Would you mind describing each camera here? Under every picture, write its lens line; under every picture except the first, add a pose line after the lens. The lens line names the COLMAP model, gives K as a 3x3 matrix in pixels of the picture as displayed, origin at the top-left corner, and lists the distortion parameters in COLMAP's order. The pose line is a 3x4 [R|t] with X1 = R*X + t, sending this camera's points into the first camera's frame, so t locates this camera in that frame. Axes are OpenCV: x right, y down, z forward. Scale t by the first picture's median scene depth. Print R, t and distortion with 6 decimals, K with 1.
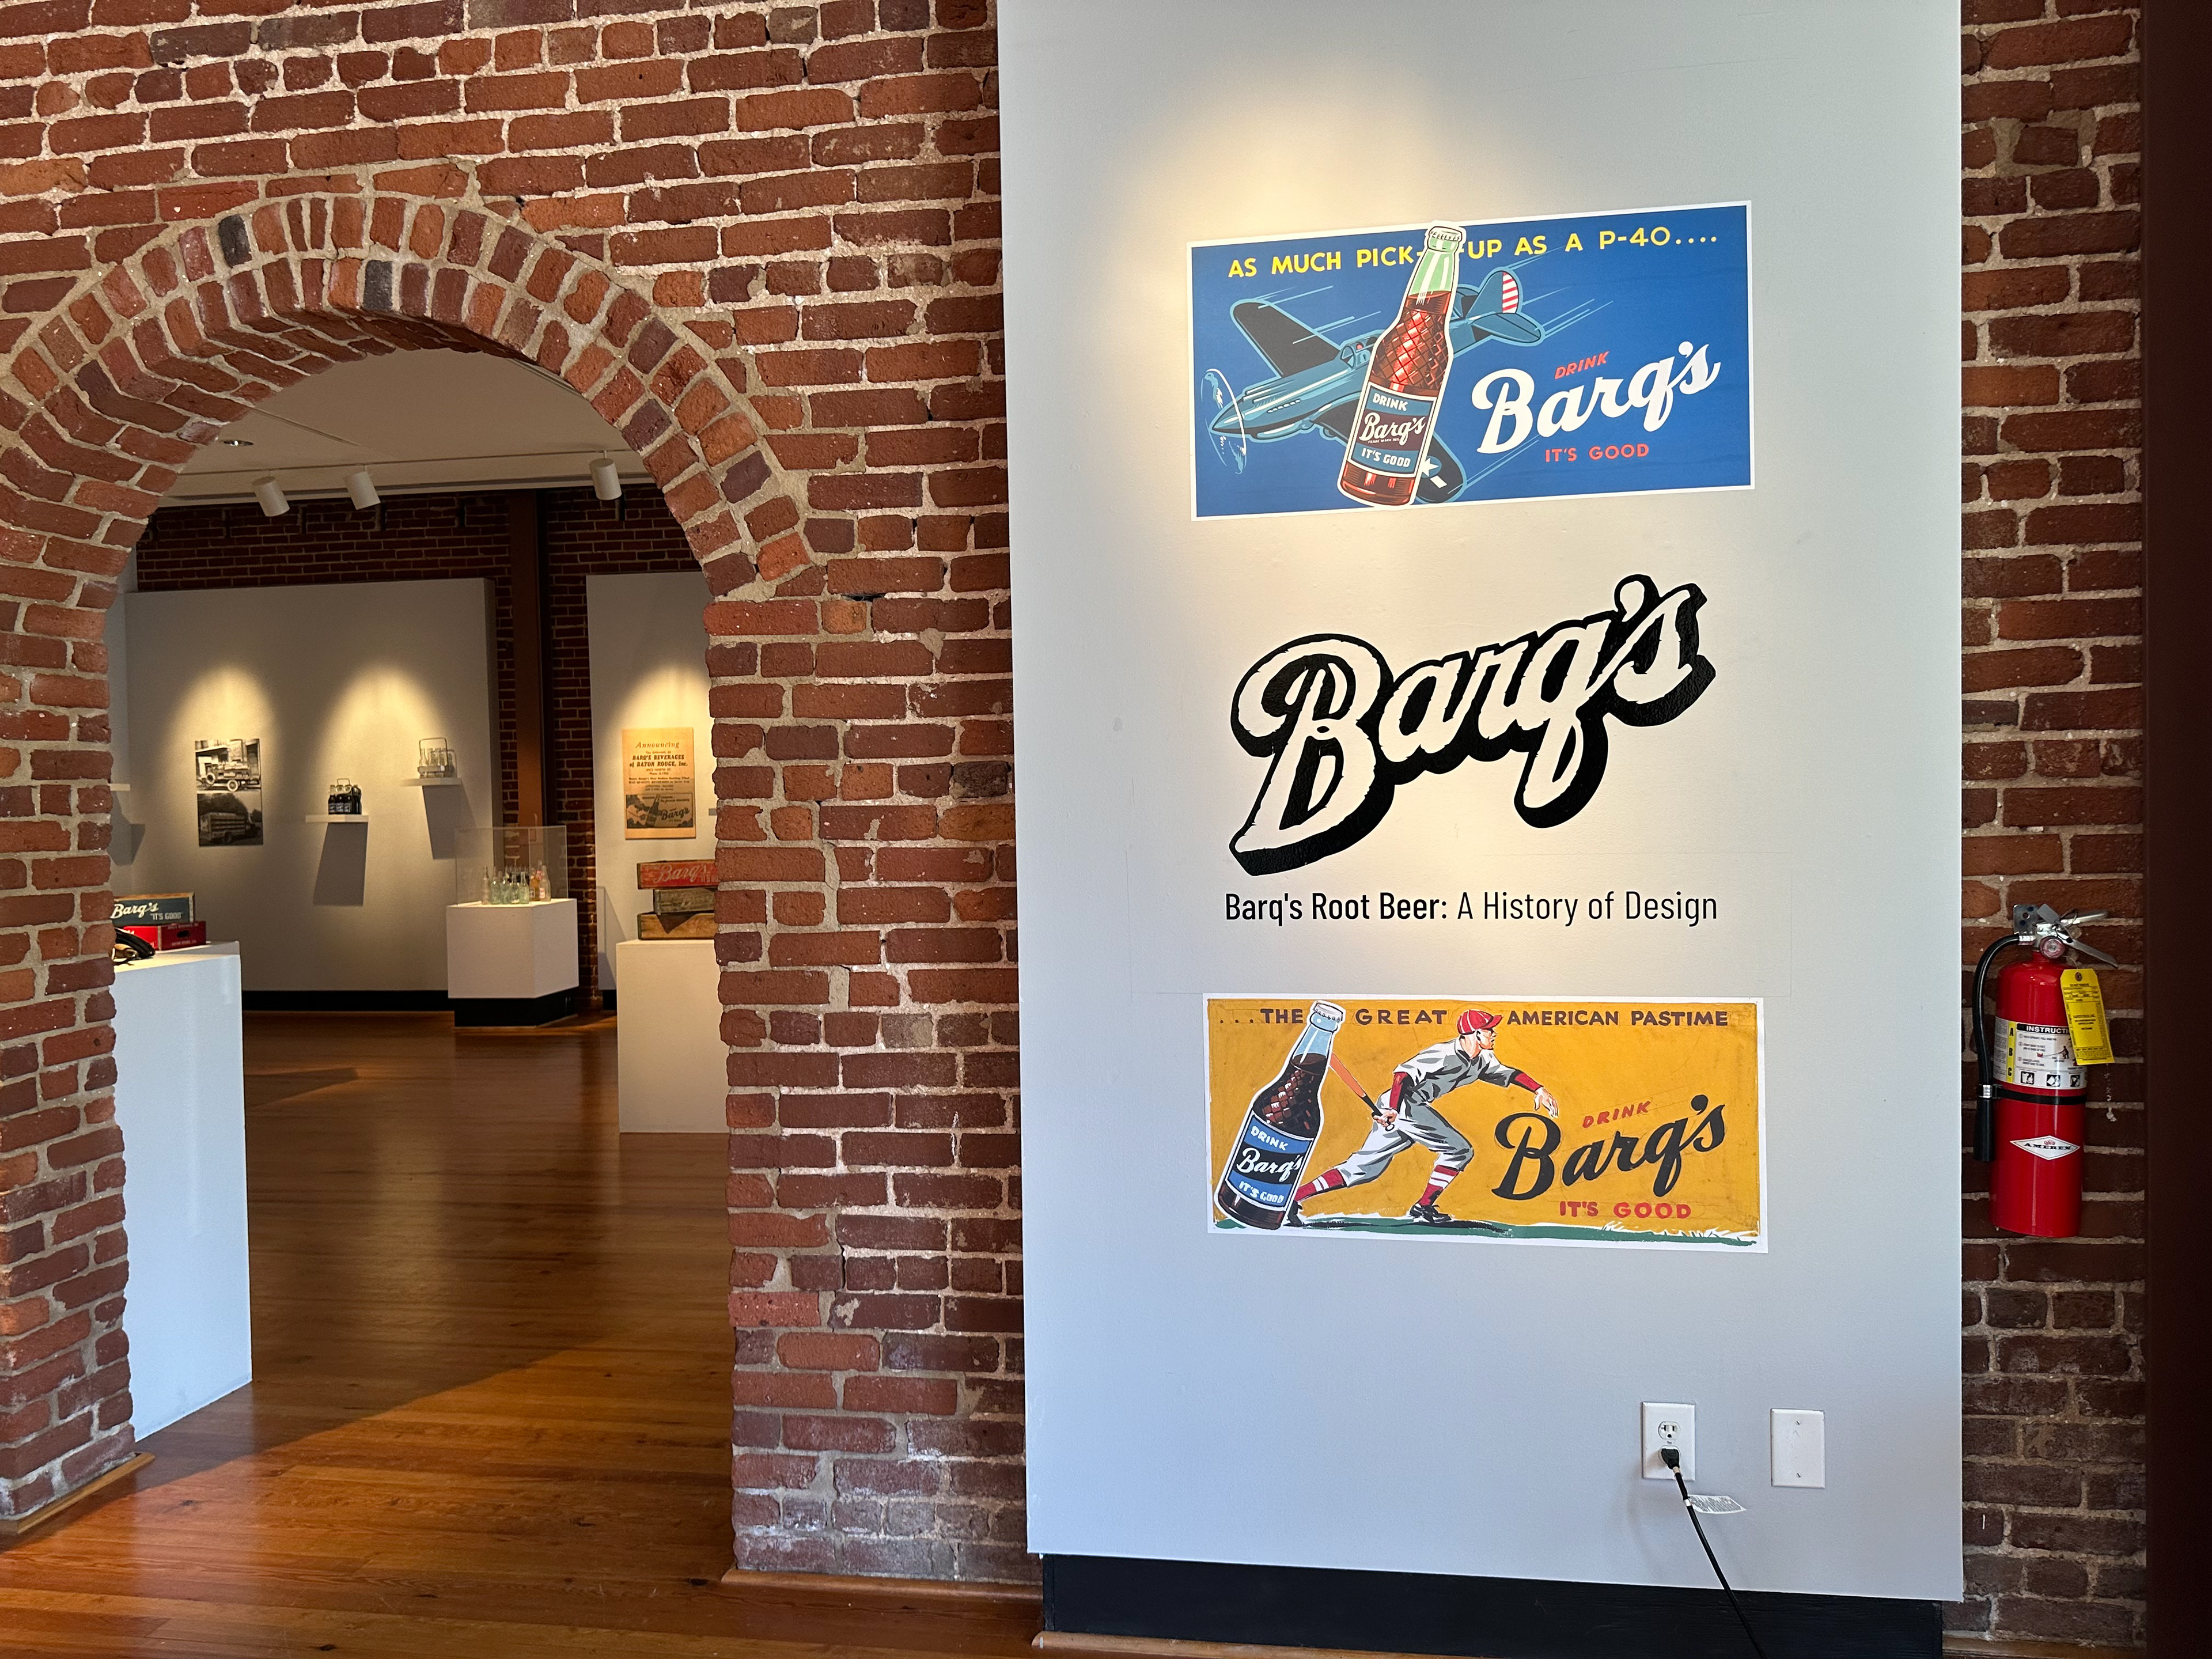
lens RADIAL K [[1574.6, 0, 1106.0], [0, 1574.6, 829.5], [0, 0, 1]] dist [0.191817, -0.287826]
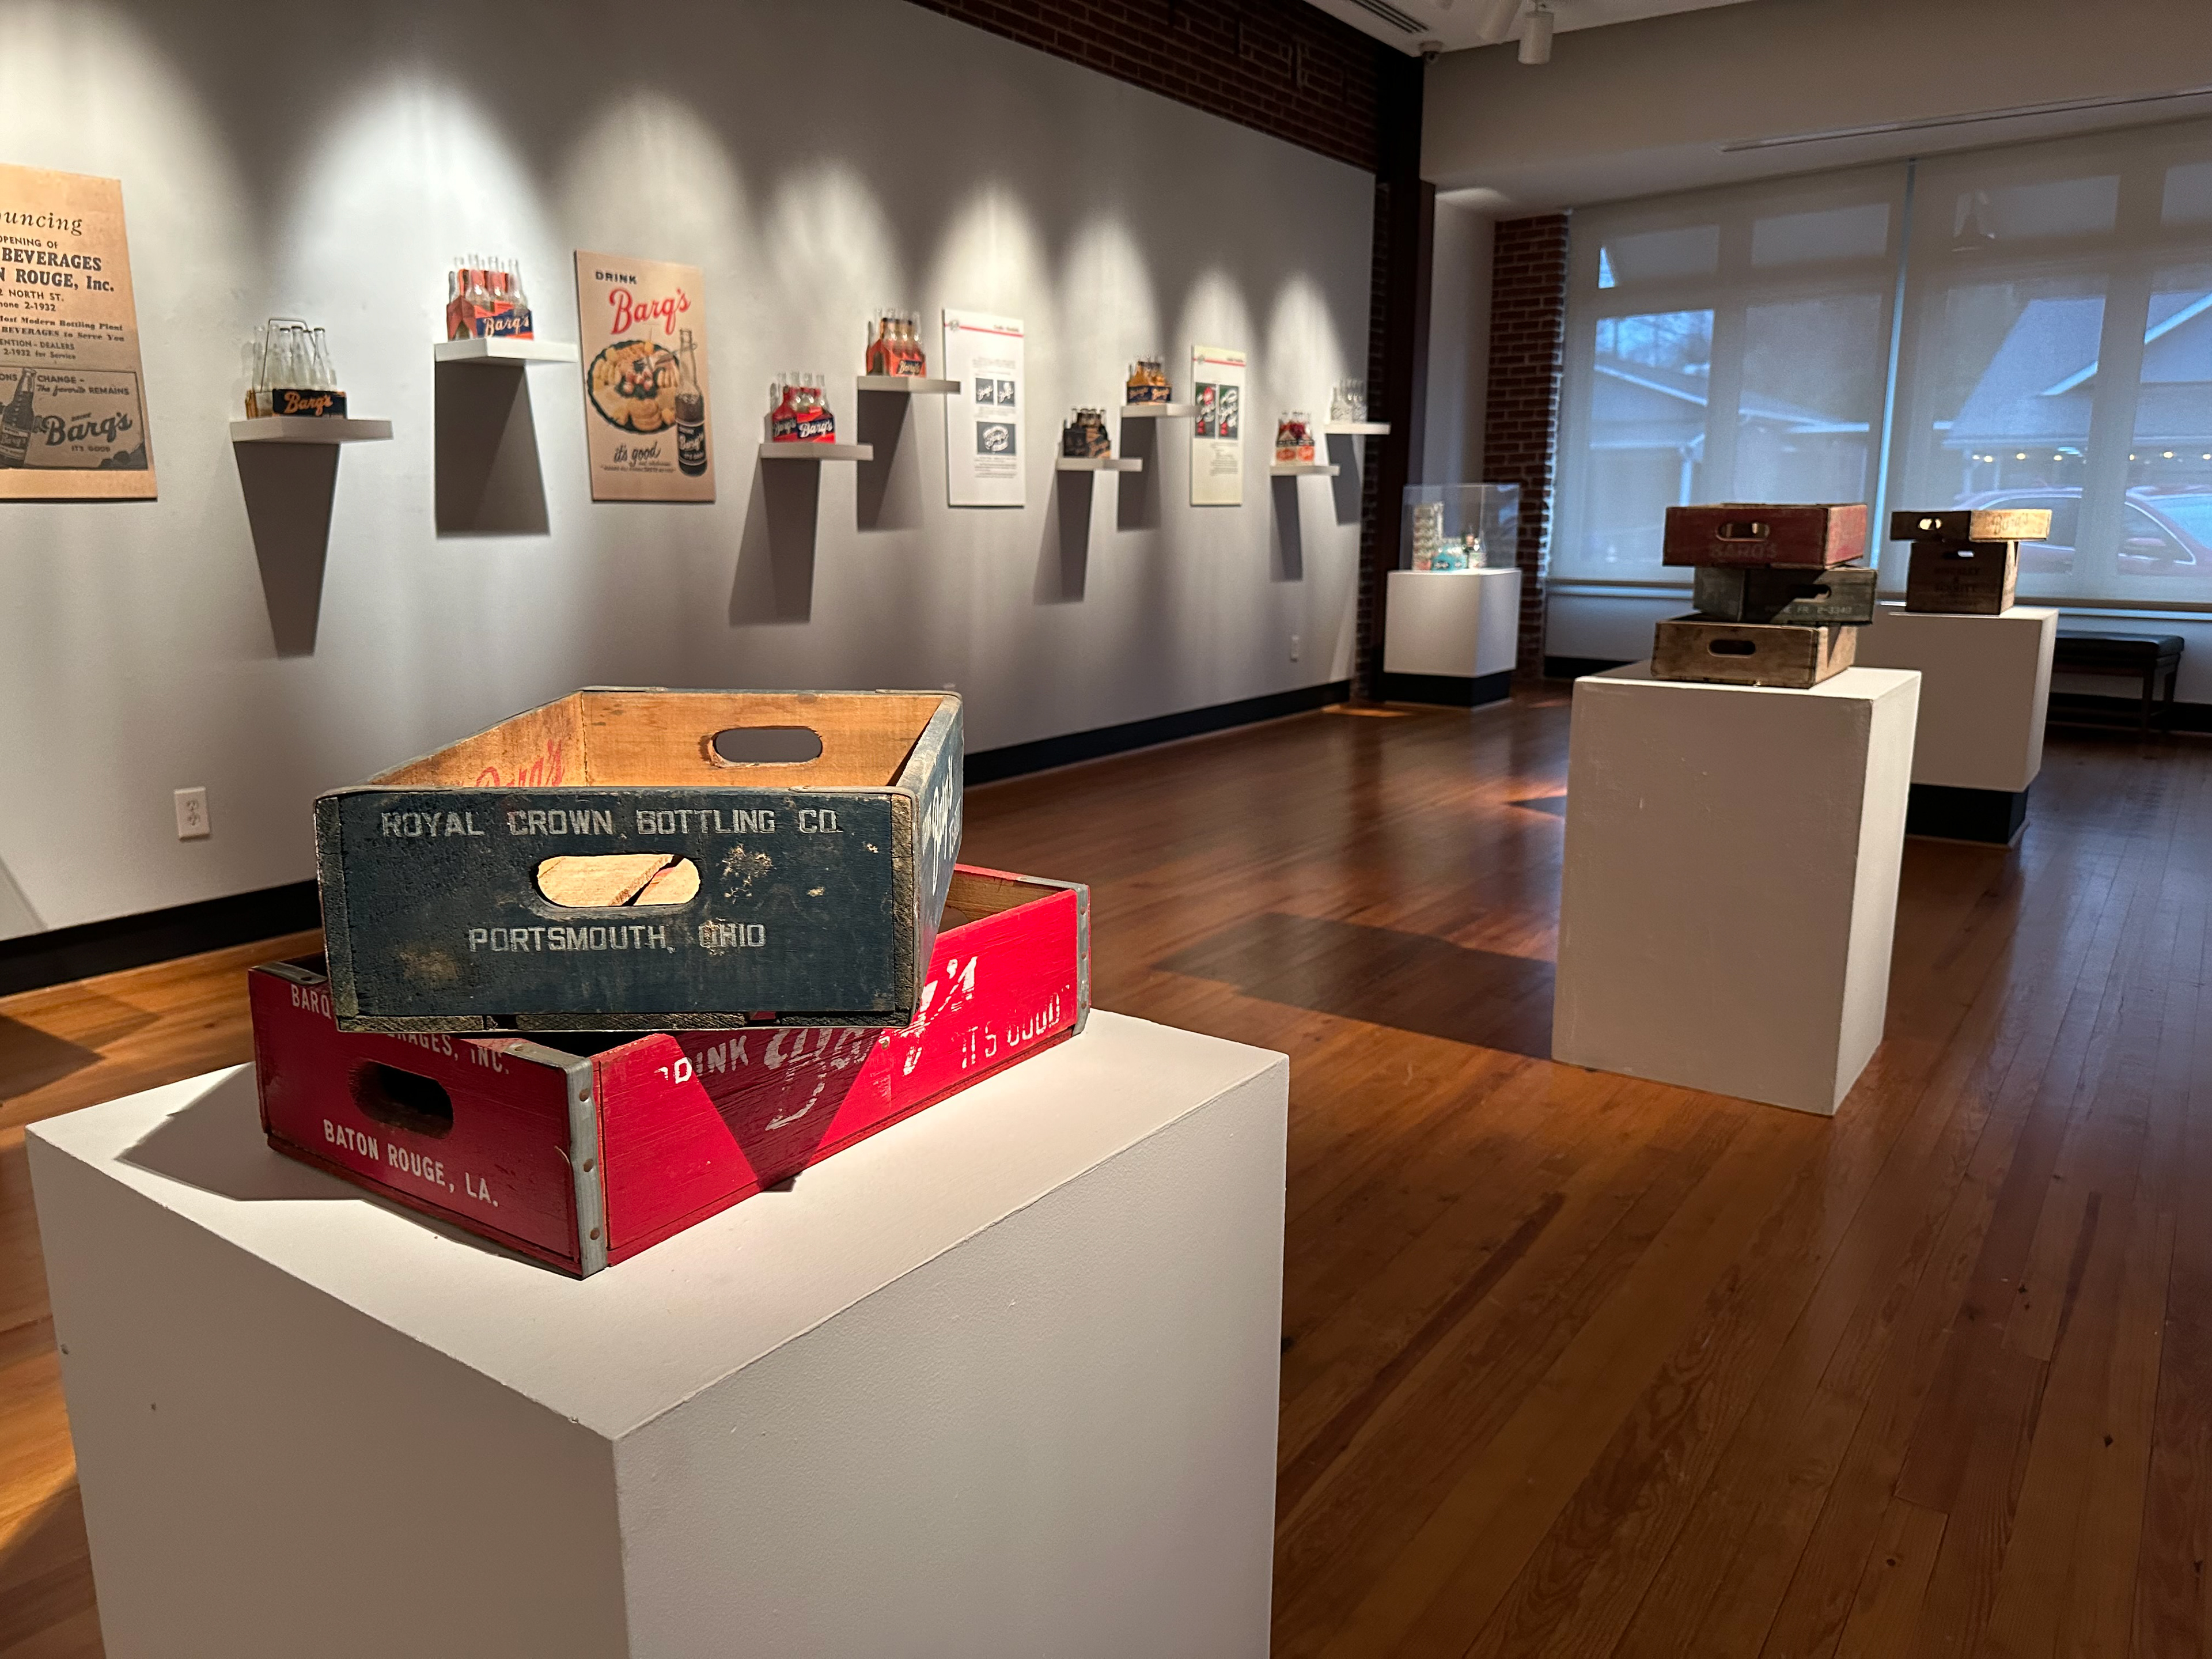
lens RADIAL K [[1565.5, 0, 1114.7], [0, 1565.5, 860.4], [0, 0, 1]] dist [0.014932, -0.037630]
pose [[0.437454, -0.178317, 0.881383, -0.484220], [0.016669, 0.981581, 0.190316, 0.021671], [-0.899086, -0.068562, 0.432369, 0.624783]]
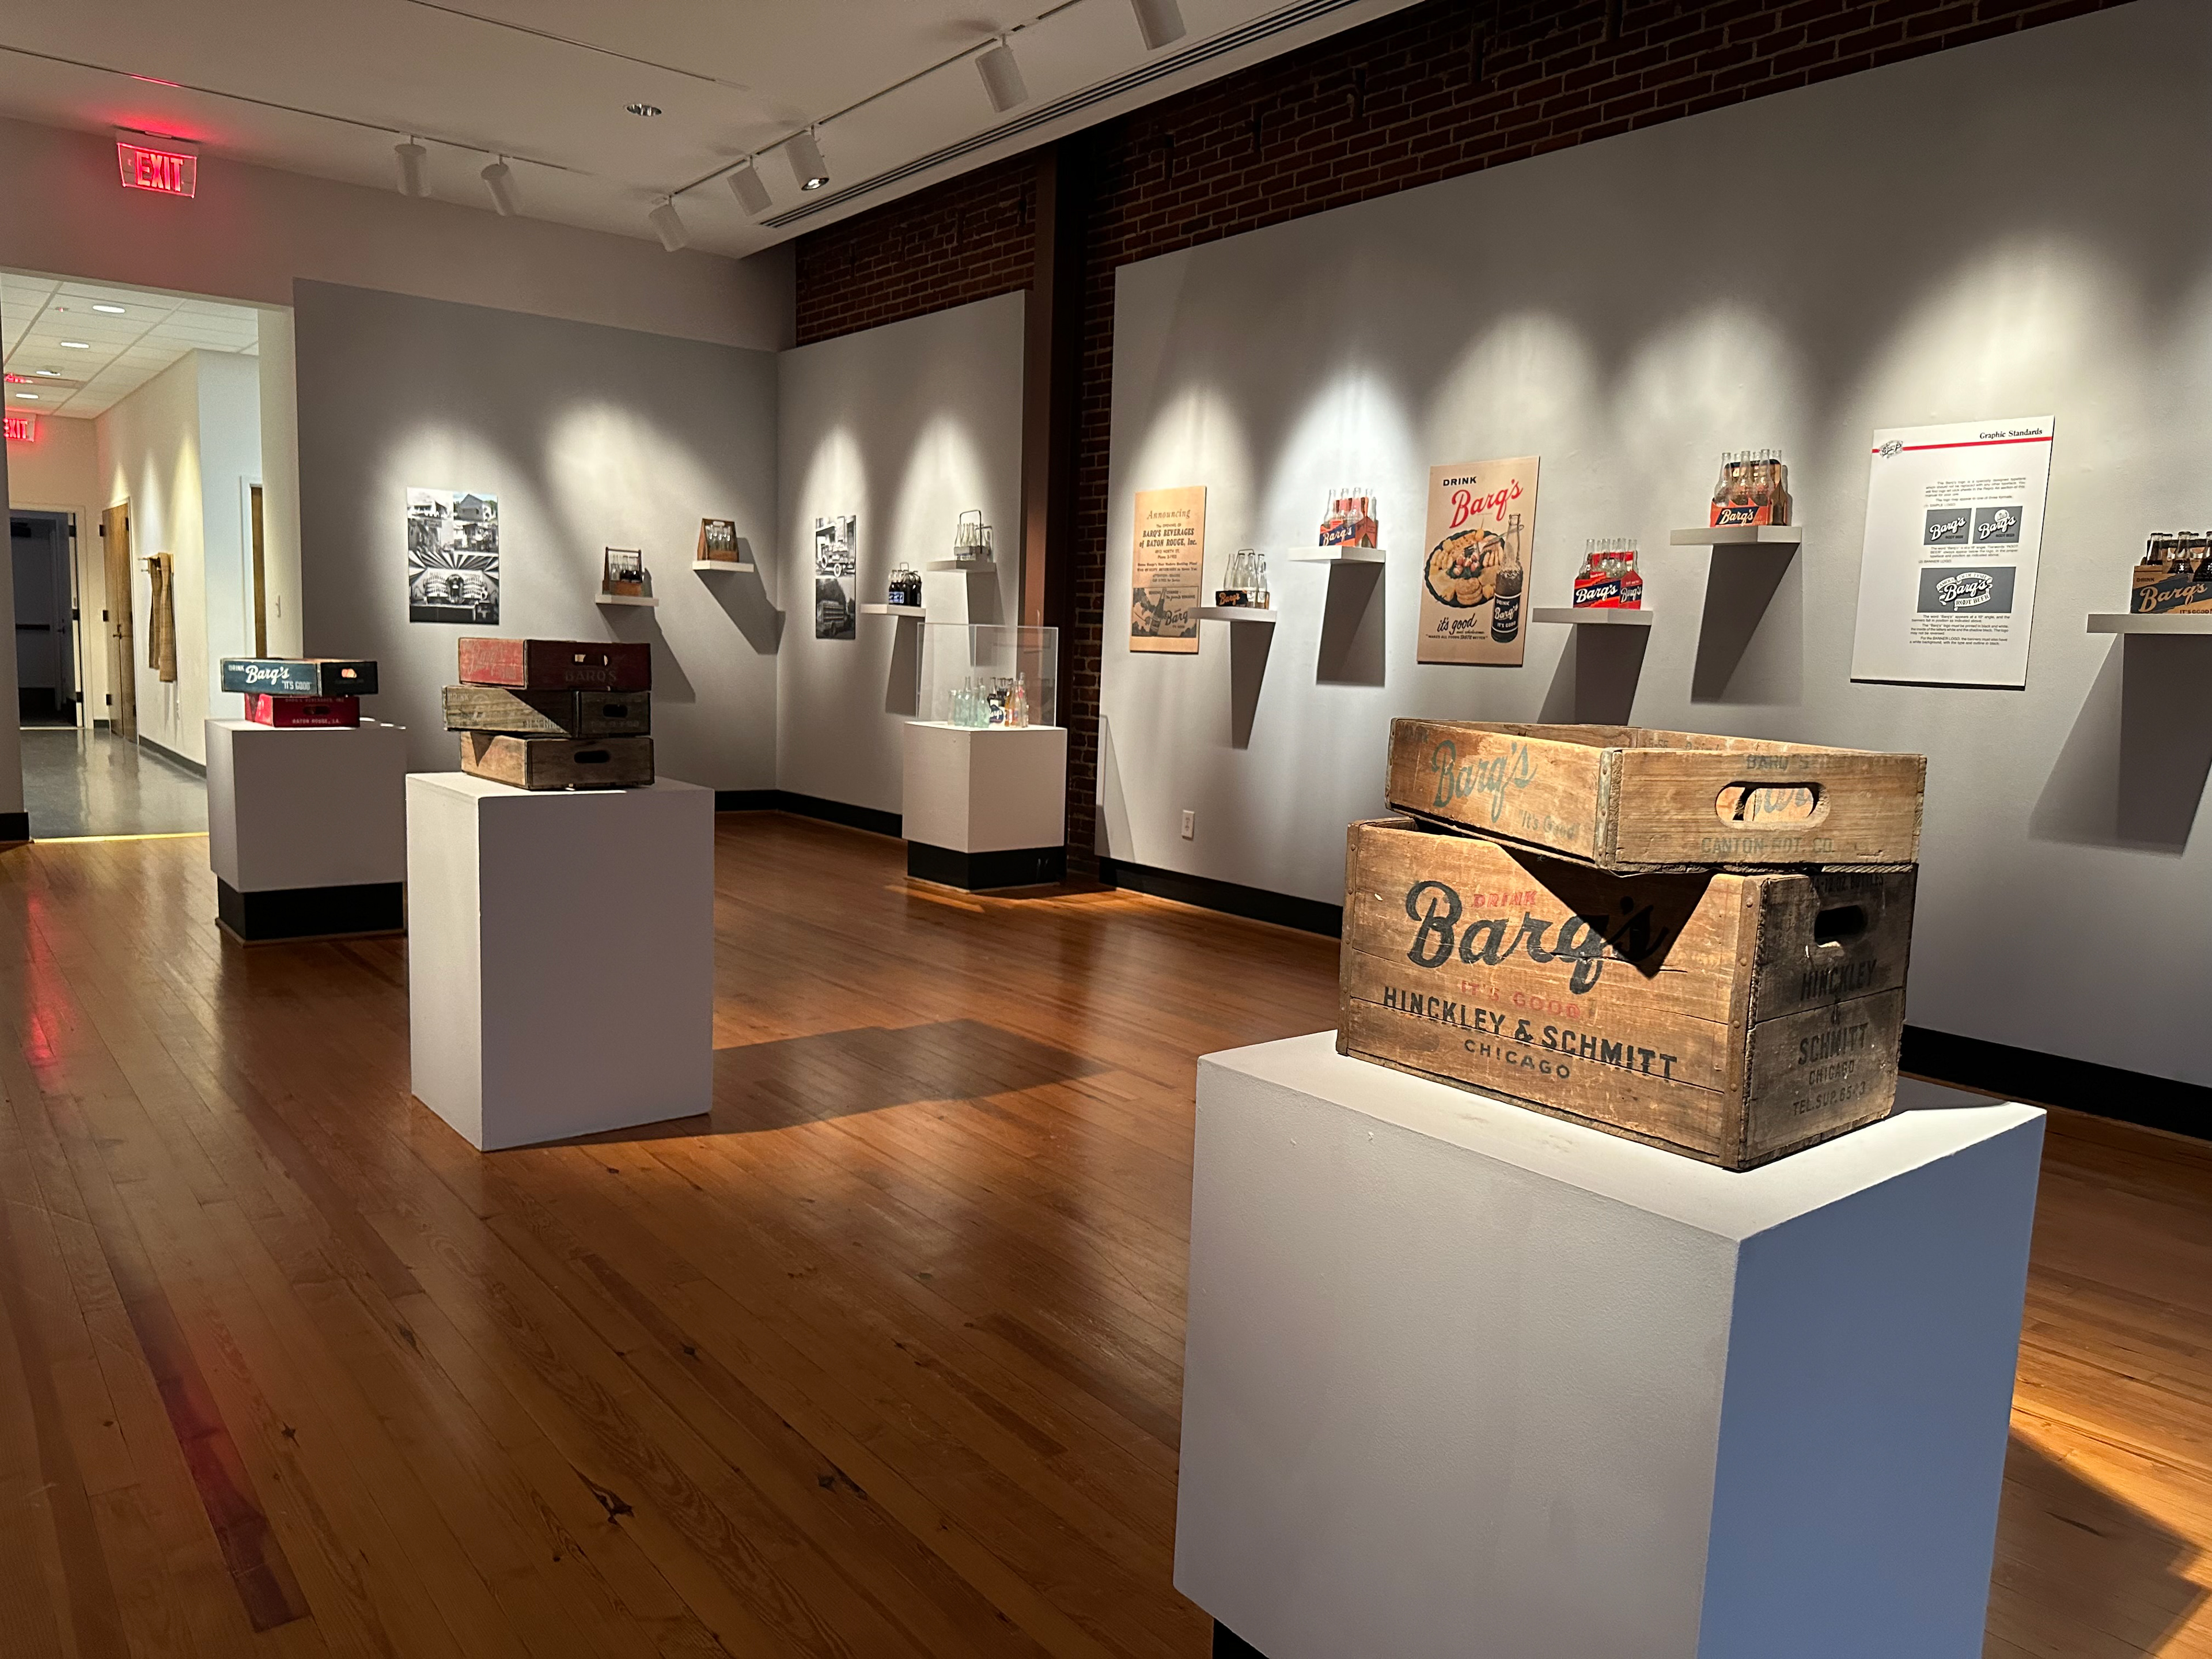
lens RADIAL K [[1574.6, 0, 1106.0], [0, 1574.6, 829.5], [0, 0, 1]] dist [0.191817, -0.287826]
pose [[0.740317, 0.123437, -0.660828, 0.163560], [-0.064030, 0.991476, 0.113467, 0.005594], [0.669201, -0.041689, 0.741911, 0.461115]]
